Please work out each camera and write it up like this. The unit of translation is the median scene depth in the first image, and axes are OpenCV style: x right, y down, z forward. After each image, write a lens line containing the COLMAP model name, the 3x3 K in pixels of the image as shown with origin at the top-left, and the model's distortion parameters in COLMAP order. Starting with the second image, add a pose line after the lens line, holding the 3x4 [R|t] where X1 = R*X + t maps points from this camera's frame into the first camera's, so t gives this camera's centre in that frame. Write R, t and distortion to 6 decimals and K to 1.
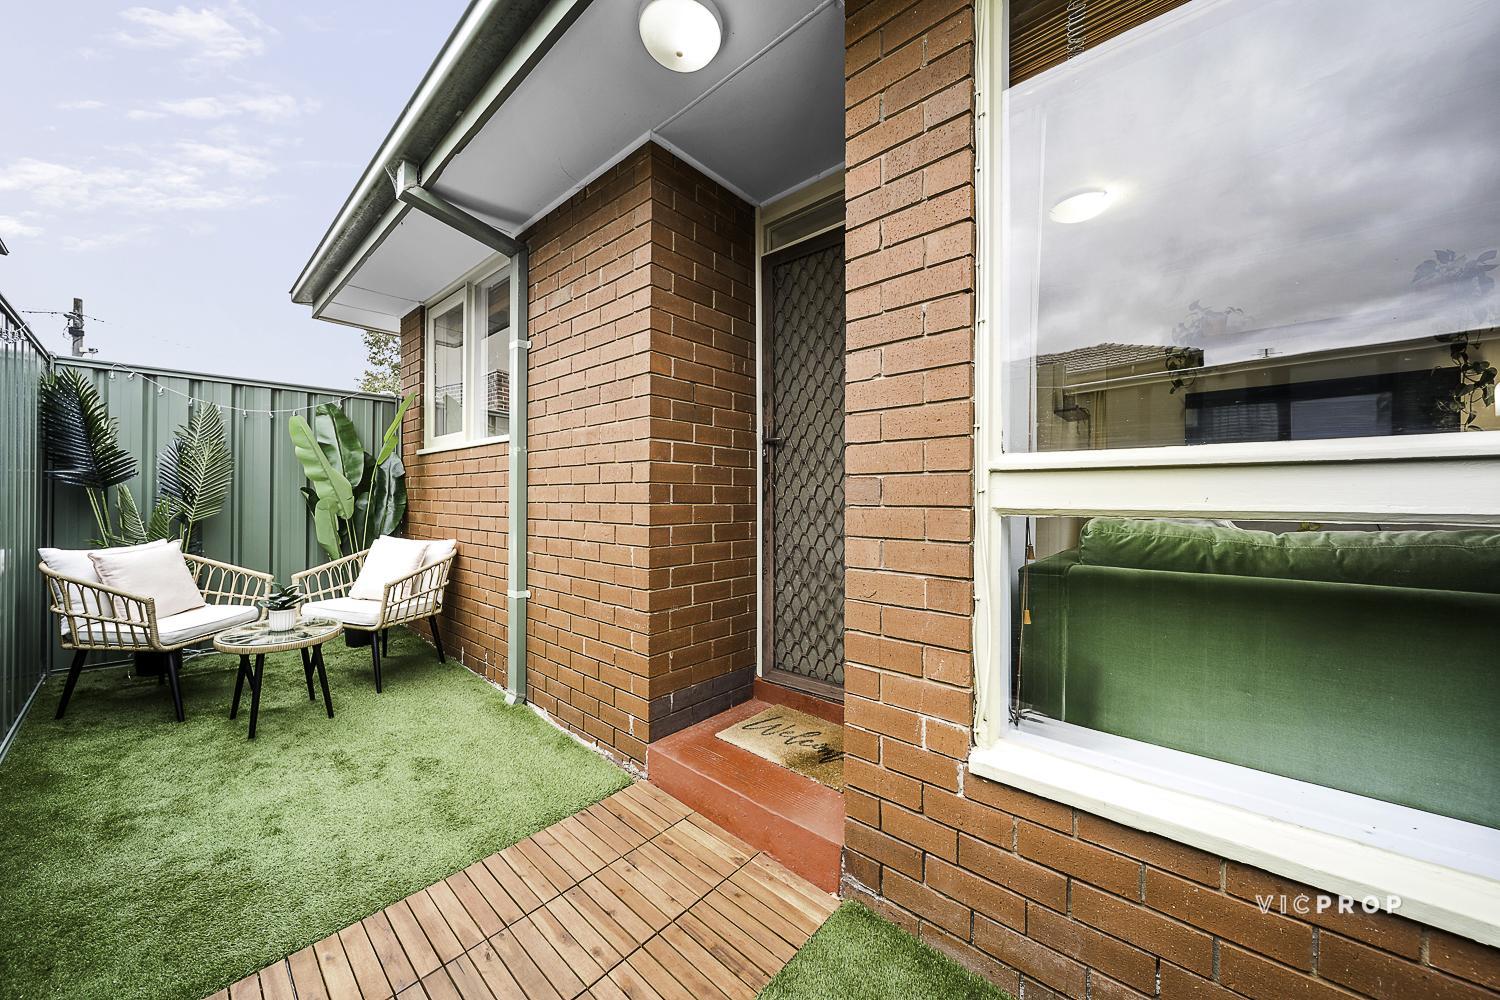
lens RADIAL K [[526.5, 0, 749.8], [0, 526.5, 496.1], [0, 0, 1]] dist [-0.003196, -0.000550]
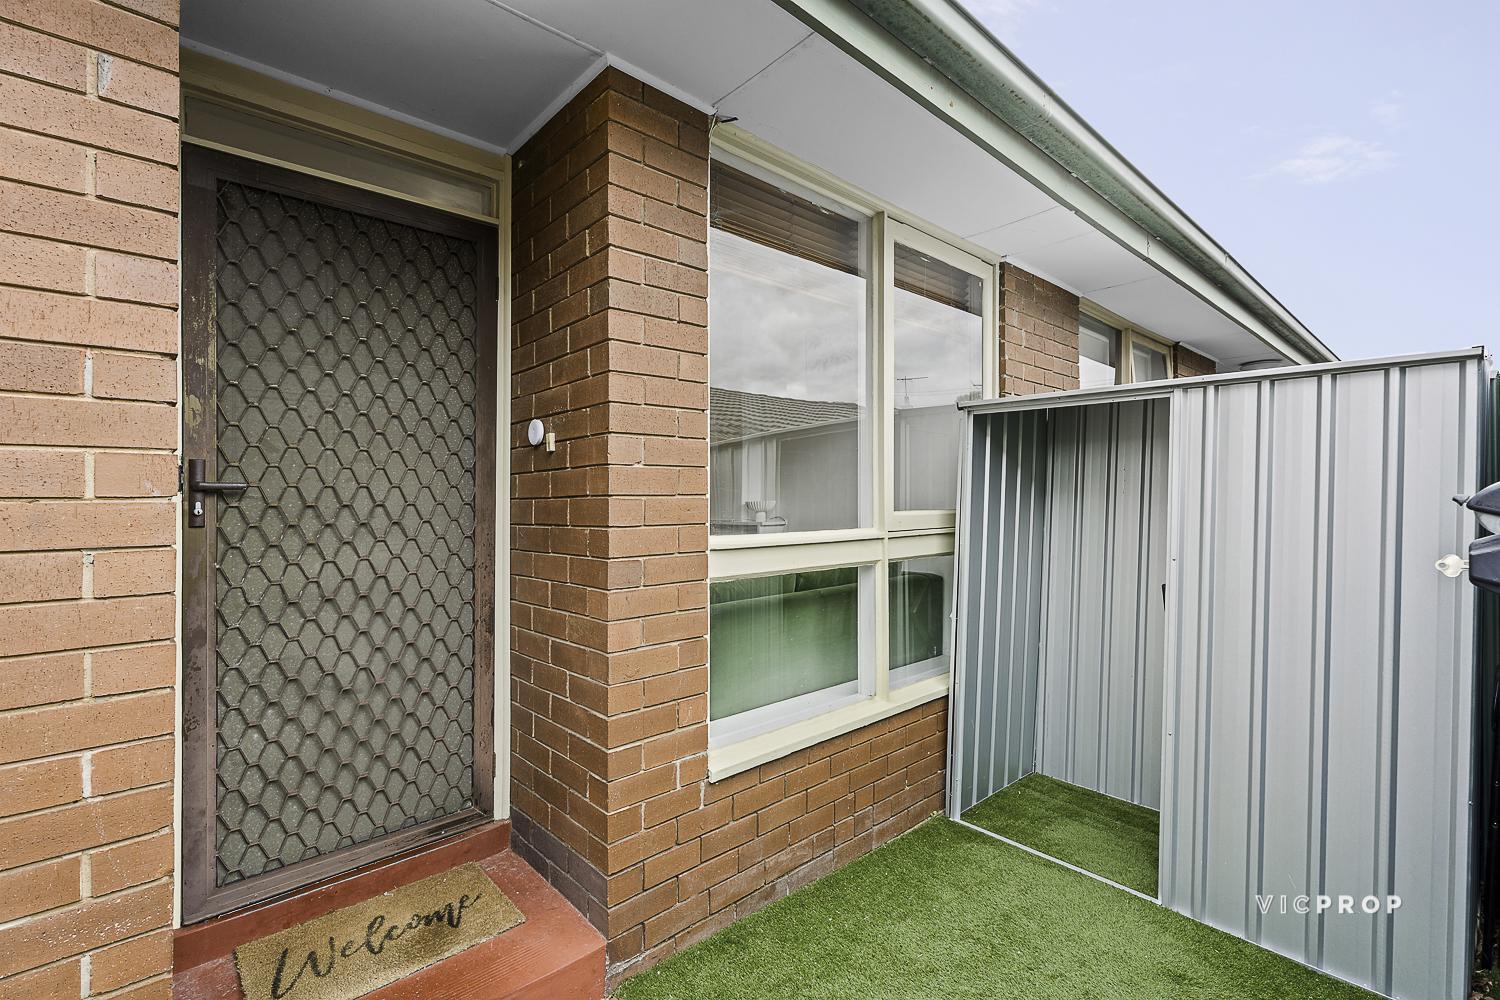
lens RADIAL K [[664.5, 0, 749.1], [0, 664.5, 504.0], [0, 0, 1]] dist [0.001321, -0.000120]
pose [[0.106939, -0.011070, 0.994204, -1.017246], [0.003818, 0.999935, 0.010723, -0.154649], [-0.994258, 0.002649, 0.106975, 0.618733]]
